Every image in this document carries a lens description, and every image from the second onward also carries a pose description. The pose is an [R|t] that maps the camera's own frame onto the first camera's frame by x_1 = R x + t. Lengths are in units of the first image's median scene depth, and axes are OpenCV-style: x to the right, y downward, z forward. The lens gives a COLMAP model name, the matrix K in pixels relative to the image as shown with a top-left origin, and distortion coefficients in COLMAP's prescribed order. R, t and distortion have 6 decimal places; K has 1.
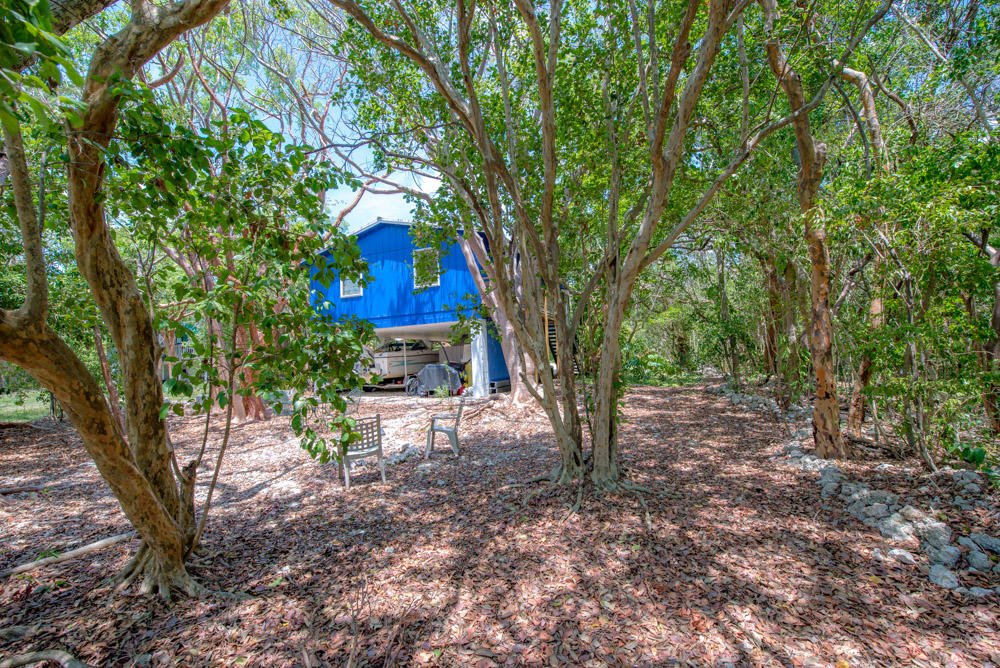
lens RADIAL K [[401.6, 0, 500.0], [0, 401.6, 334.0], [0, 0, 1]] dist [-0.002294, -0.000297]
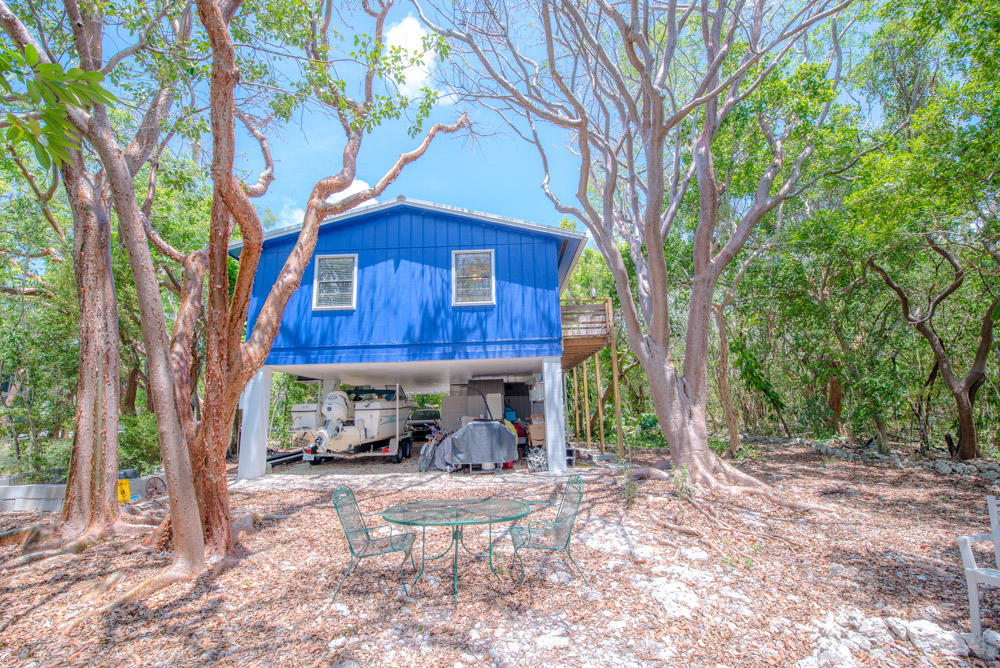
lens RADIAL K [[401.6, 0, 500.0], [0, 401.6, 334.0], [0, 0, 1]] dist [-0.002294, -0.000297]
pose [[0.943320, 0.075861, 0.323099, -0.344556], [-0.032633, 0.990009, -0.137173, 0.022520], [-0.330277, 0.118855, 0.936371, 0.347255]]
